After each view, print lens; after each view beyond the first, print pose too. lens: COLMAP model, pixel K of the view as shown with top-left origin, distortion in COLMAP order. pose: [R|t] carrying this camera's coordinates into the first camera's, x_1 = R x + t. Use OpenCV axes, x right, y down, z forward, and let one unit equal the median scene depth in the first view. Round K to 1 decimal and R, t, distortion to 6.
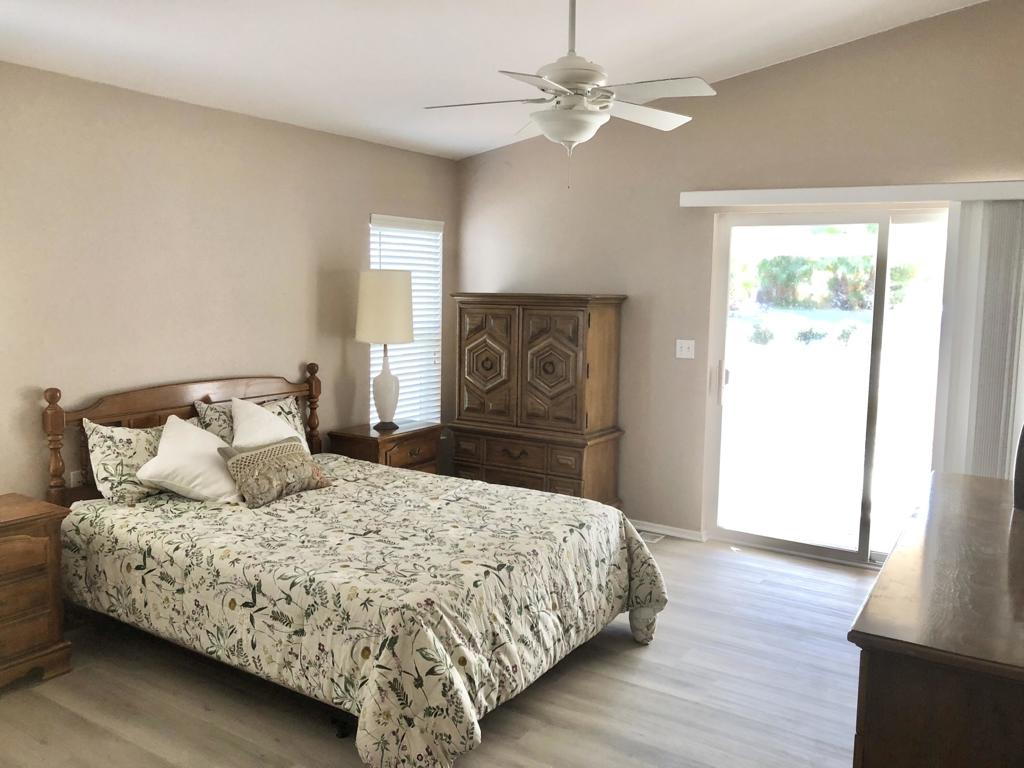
lens RADIAL K [[857.4, 0, 512.0], [0, 857.4, 384.0], [0, 0, 1]] dist [0.033910, 0.002545]
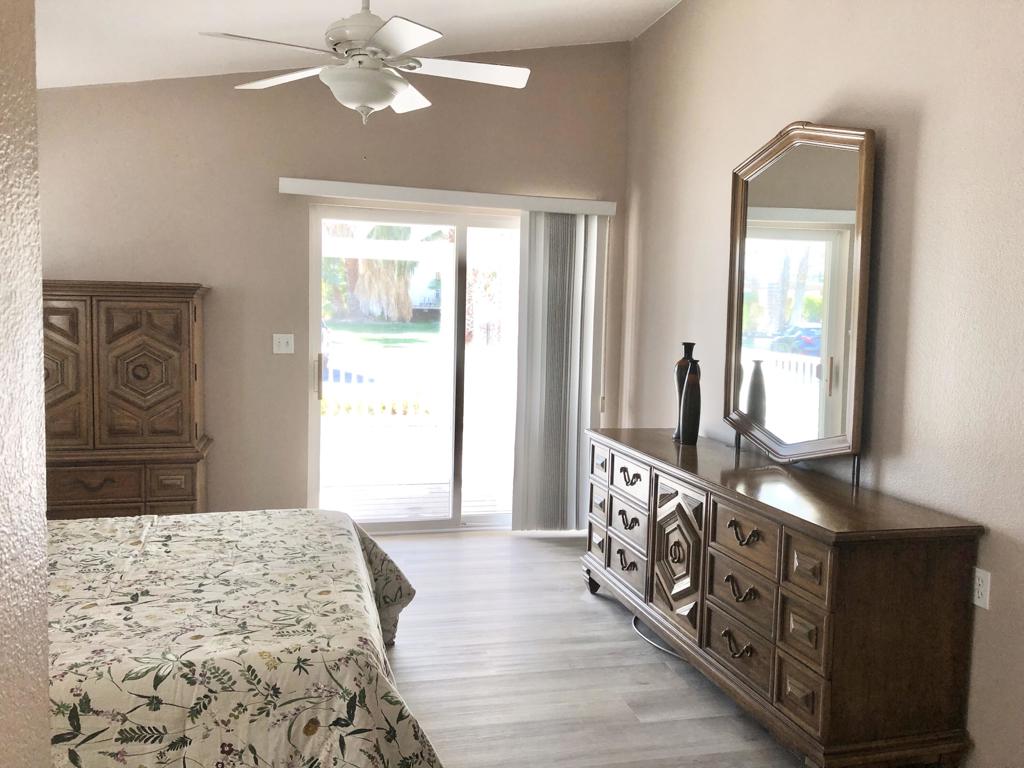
lens RADIAL K [[857.4, 0, 512.0], [0, 857.4, 384.0], [0, 0, 1]] dist [0.033910, 0.002545]
pose [[0.676870, -0.067303, 0.733020, -0.500882], [0.072804, 0.997050, 0.024318, -0.002560], [-0.732494, 0.036906, 0.679773, 0.271393]]
